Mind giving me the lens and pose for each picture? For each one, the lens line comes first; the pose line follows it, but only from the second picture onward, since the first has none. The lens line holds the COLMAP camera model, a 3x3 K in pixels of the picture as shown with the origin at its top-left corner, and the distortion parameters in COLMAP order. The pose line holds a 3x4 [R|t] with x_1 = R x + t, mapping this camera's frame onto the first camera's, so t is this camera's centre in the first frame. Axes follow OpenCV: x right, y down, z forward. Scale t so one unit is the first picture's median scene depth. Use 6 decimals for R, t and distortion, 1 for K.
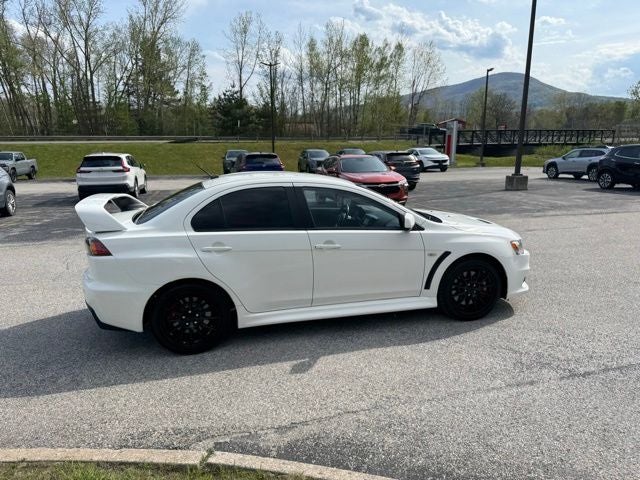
lens RADIAL K [[450.8, 0, 325.2], [0, 450.8, 244.2], [0, 0, 1]] dist [0.036626, -0.048091]
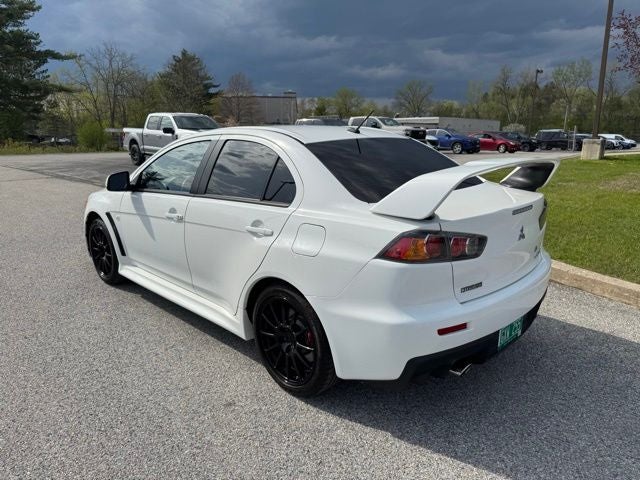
lens RADIAL K [[452.4, 0, 322.8], [0, 452.4, 240.6], [0, 0, 1]] dist [0.033362, -0.043676]
pose [[-0.513325, -0.194459, 0.835873, -0.845503], [0.195102, 0.922043, 0.334322, -0.239430], [-0.835723, 0.334696, -0.435368, 1.432897]]
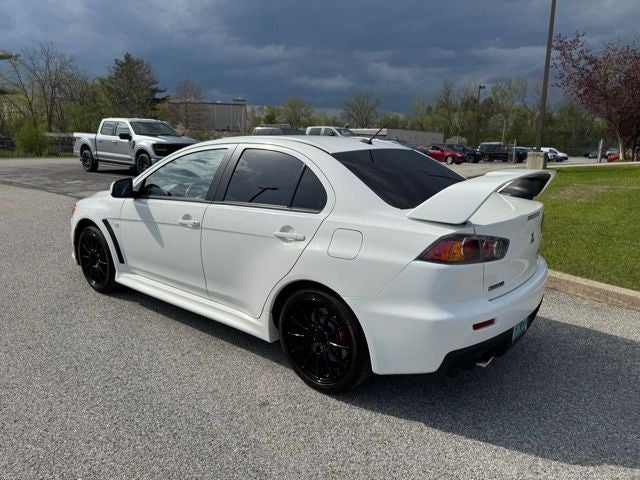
lens RADIAL K [[452.4, 0, 321.9], [0, 452.4, 242.7], [0, 0, 1]] dist [0.033362, -0.043676]
pose [[-0.603301, -0.179493, 0.777052, -0.812778], [0.163623, 0.925758, 0.340880, -0.263683], [-0.780548, 0.332797, -0.529142, 1.534563]]
